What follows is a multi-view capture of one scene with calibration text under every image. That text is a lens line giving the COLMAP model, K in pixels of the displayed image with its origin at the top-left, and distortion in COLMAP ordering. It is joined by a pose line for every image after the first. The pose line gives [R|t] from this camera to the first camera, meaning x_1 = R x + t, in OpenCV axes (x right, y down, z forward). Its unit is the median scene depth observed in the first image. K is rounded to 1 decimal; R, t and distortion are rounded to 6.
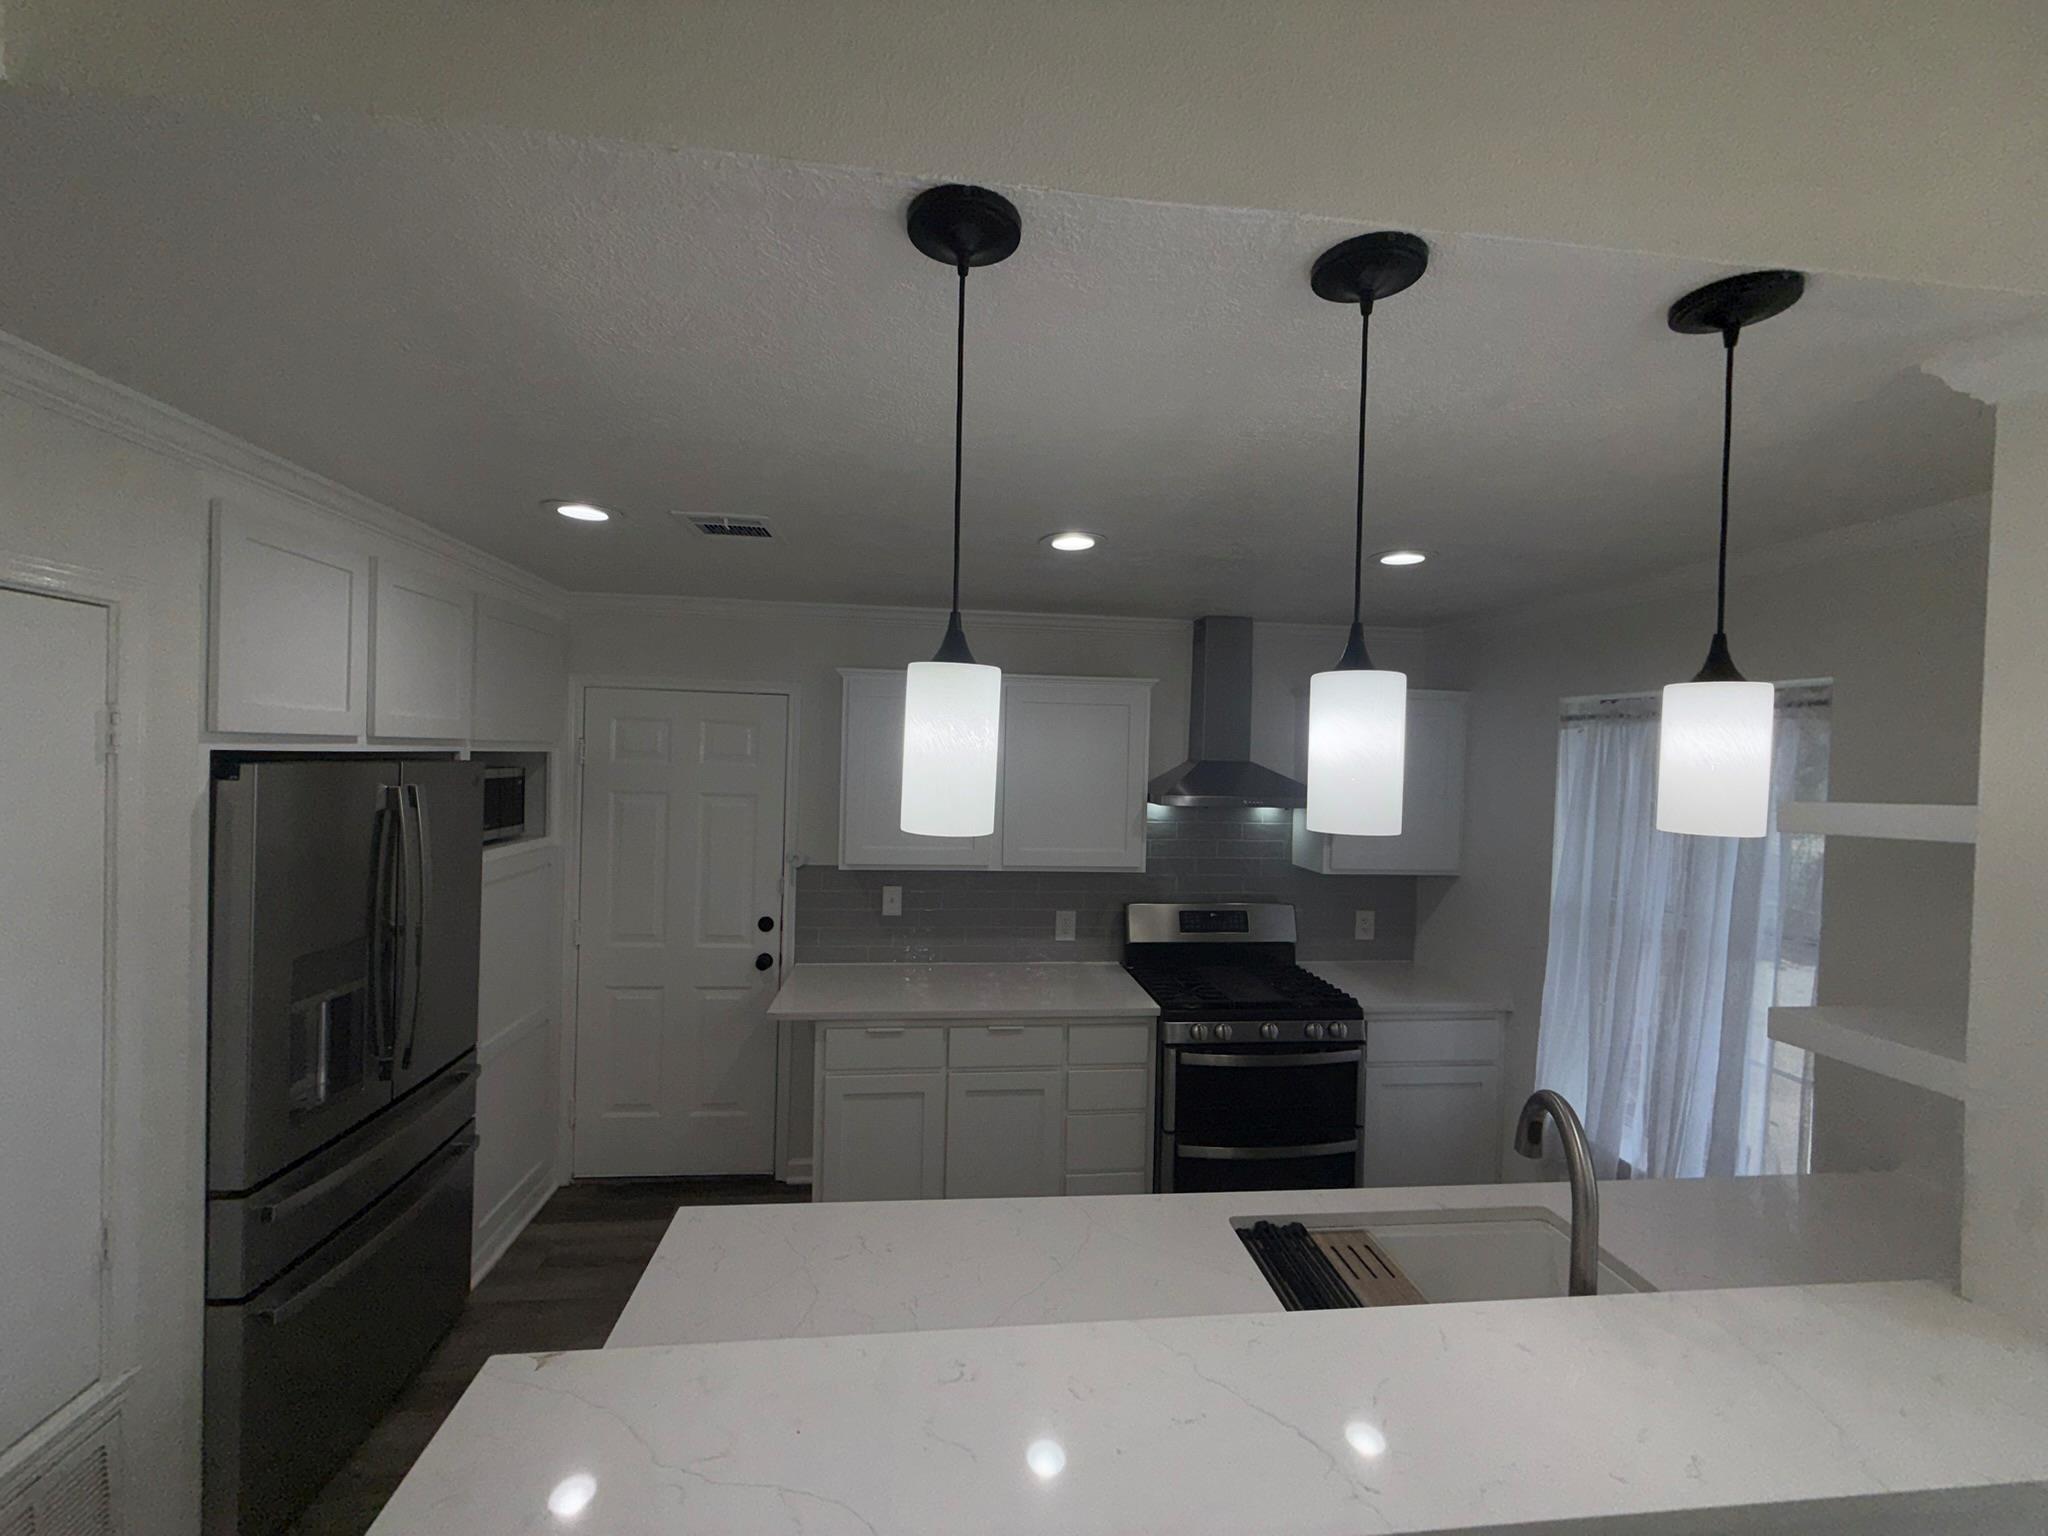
lens RADIAL K [[815.0, 0, 1016.2], [0, 815.0, 760.5], [0, 0, 1]] dist [0.000895, -0.000570]
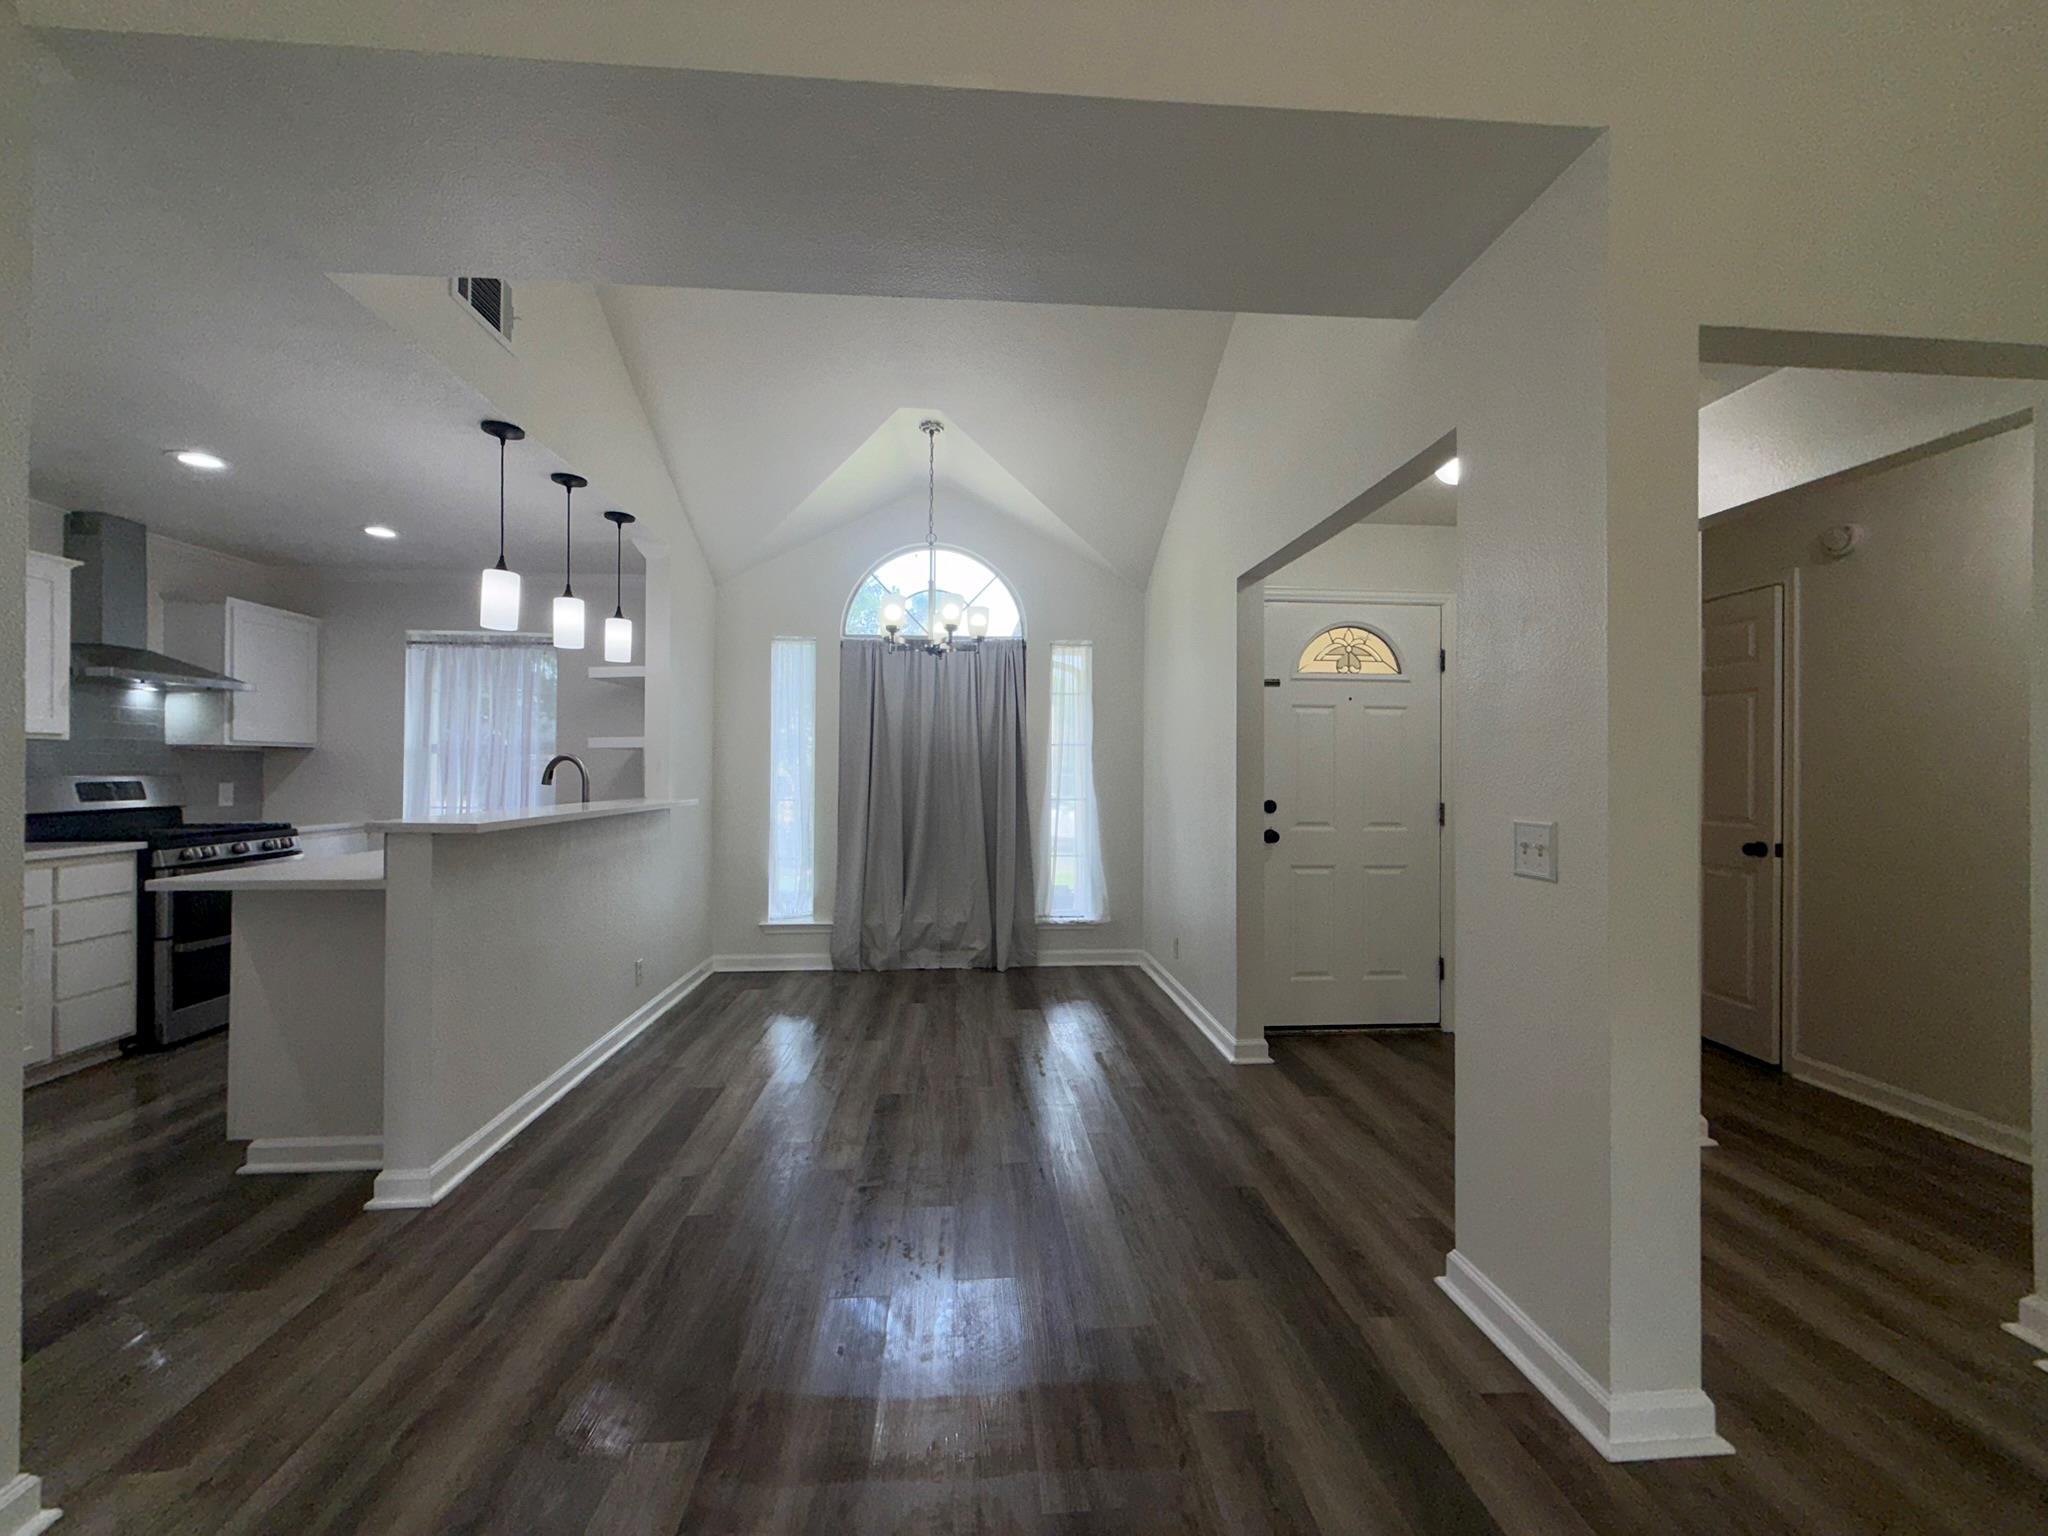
lens RADIAL K [[815.0, 0, 1020.2], [0, 815.0, 761.1], [0, 0, 1]] dist [0.000895, -0.000570]
pose [[0.033747, -0.016973, 0.999286, -0.947178], [0.007095, 0.999835, 0.016743, 0.168933], [-0.999405, 0.006525, 0.033862, -0.316518]]
